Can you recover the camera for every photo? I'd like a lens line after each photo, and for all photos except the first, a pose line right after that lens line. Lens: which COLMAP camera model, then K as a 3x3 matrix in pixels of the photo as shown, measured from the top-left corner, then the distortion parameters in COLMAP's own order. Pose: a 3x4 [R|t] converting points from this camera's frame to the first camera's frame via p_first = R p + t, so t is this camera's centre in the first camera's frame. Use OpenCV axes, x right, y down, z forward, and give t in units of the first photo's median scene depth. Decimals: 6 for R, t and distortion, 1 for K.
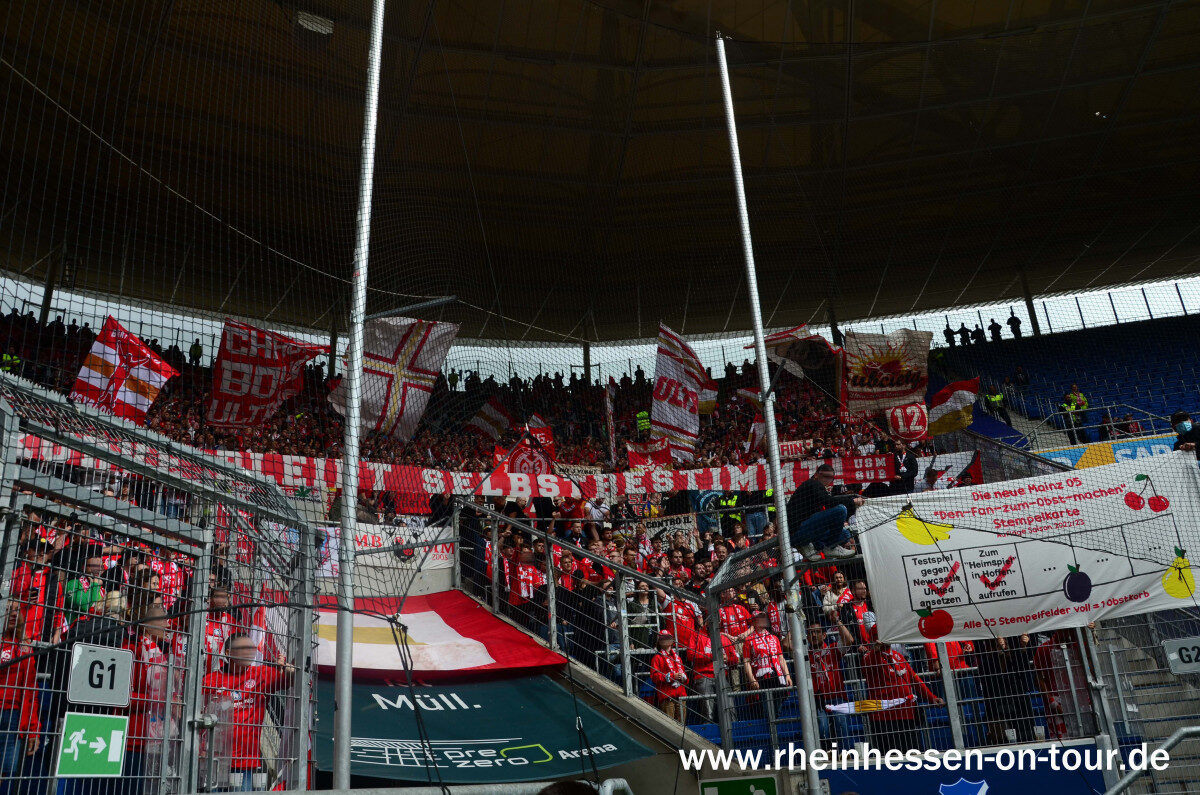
lens RADIAL K [[962.6, 0, 600.0], [0, 962.6, 397.5], [0, 0, 1]] dist [-0.140741, 0.121448]
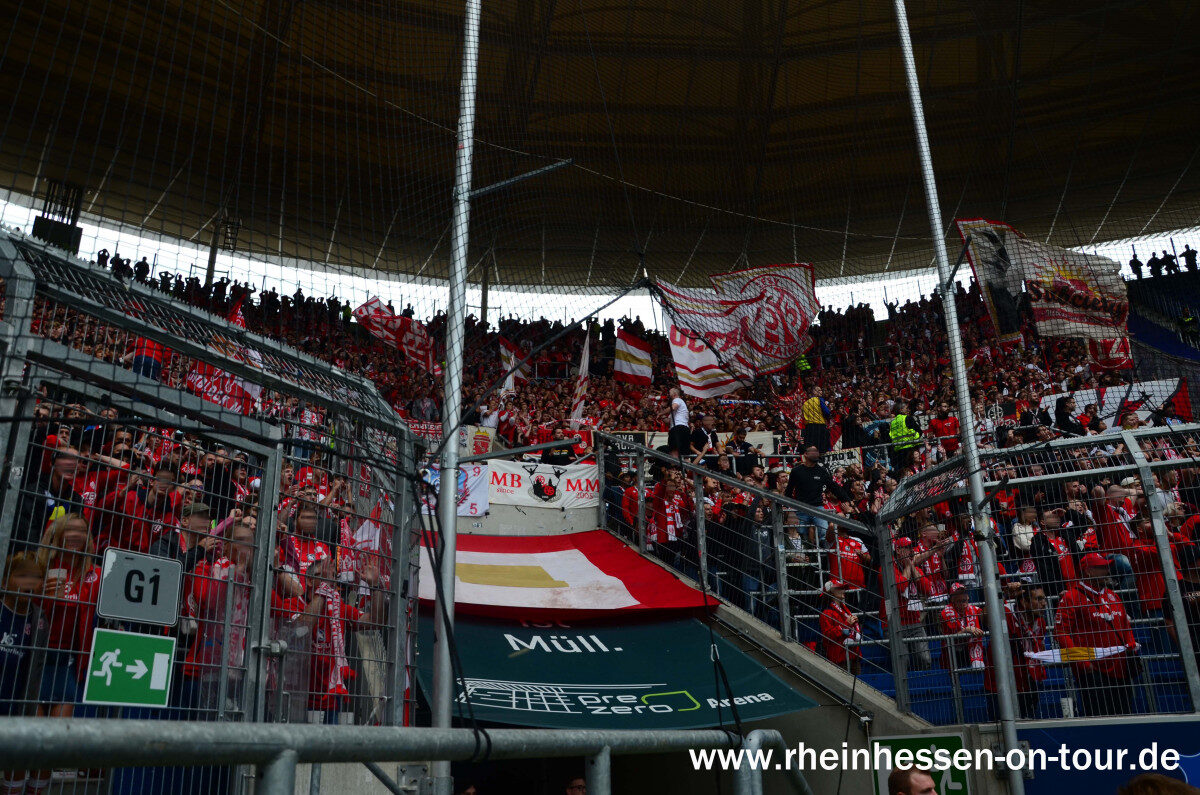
lens RADIAL K [[959.8, 0, 600.0], [0, 959.8, 407.1], [0, 0, 1]] dist [-0.144082, 0.122338]
pose [[0.986530, -0.014255, -0.162956, 0.006066], [0.023123, 0.998345, 0.052652, 0.053302], [0.161936, -0.055710, 0.985227, 0.129980]]
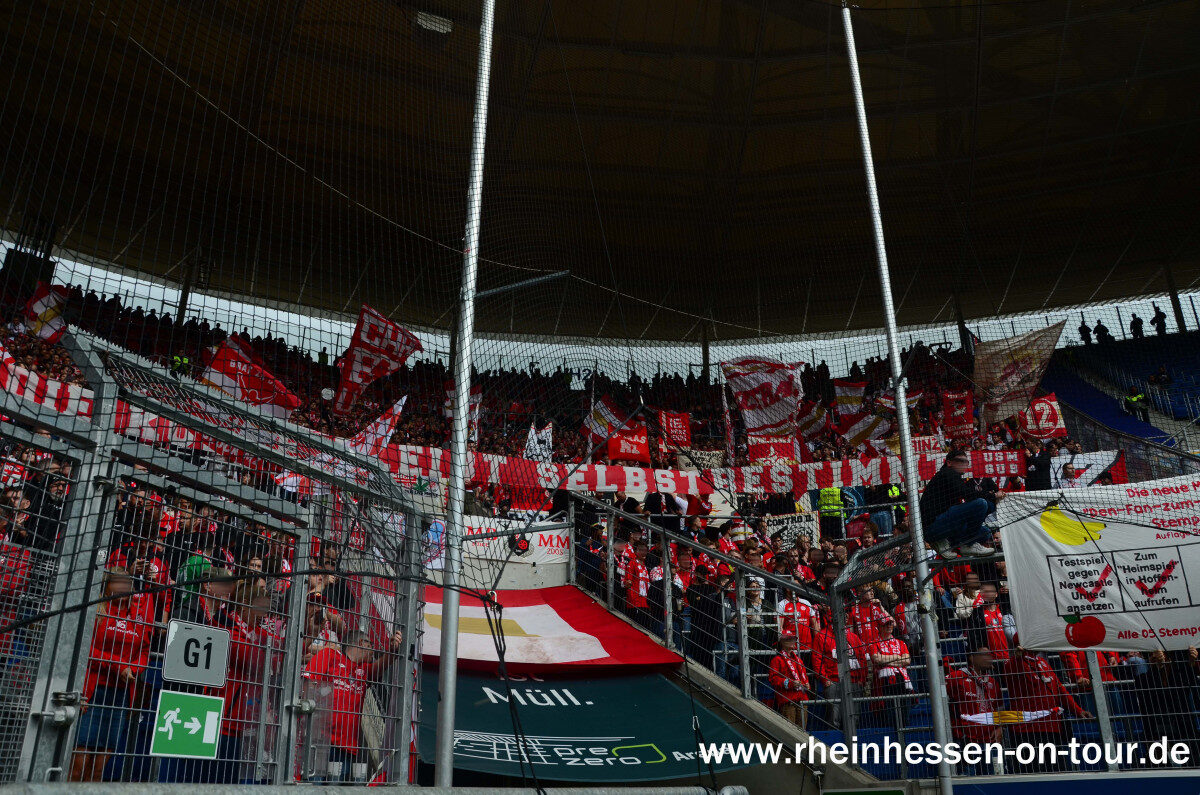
lens RADIAL K [[959.8, 0, 600.0], [0, 959.8, 407.1], [0, 0, 1]] dist [-0.144082, 0.122338]
pose [[0.992454, 0.005941, -0.122470, -0.001866], [-0.004969, 0.999954, 0.008241, 0.016924], [0.122513, -0.007570, 0.992438, 0.047521]]
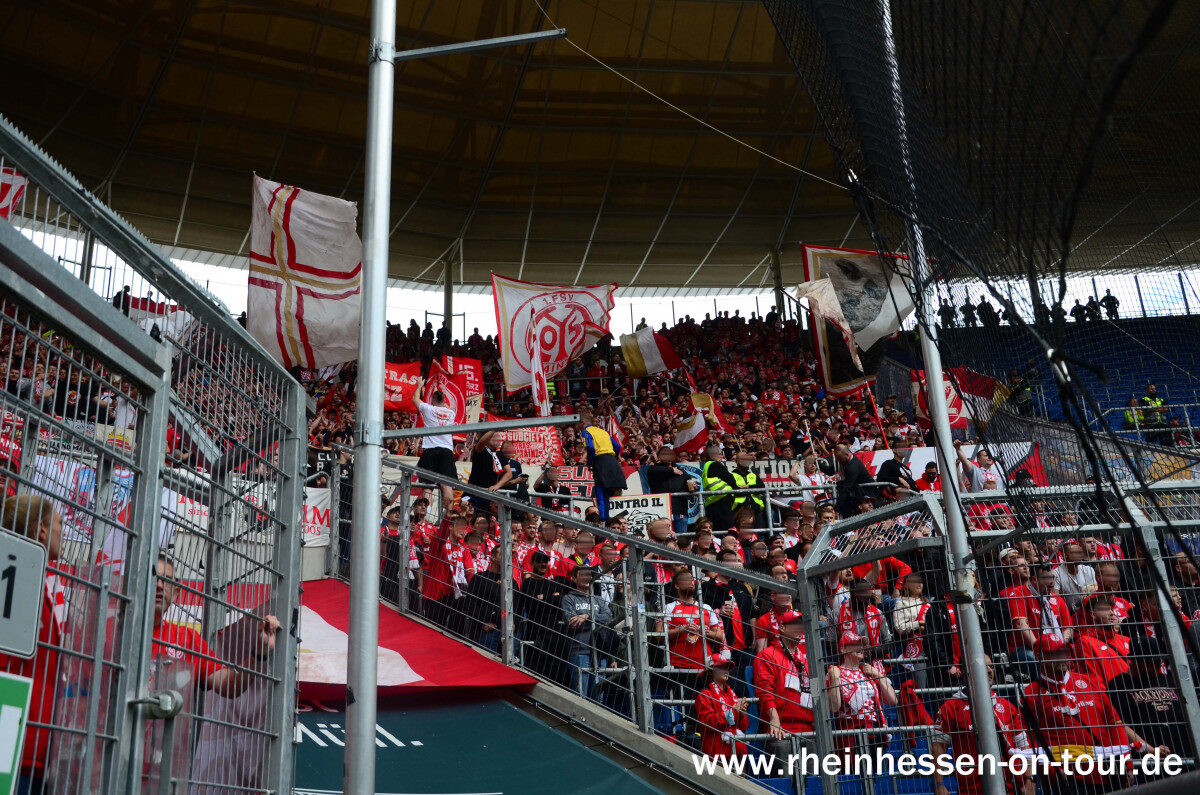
lens RADIAL K [[1240.8, 0, 601.7], [0, 1240.8, 404.4], [0, 0, 1]] dist [-0.004887, 0.005600]
pose [[0.986035, 0.078945, 0.146638, -0.173547], [-0.081306, 0.996637, 0.010167, 0.092233], [-0.145342, -0.021948, 0.989138, 0.174877]]
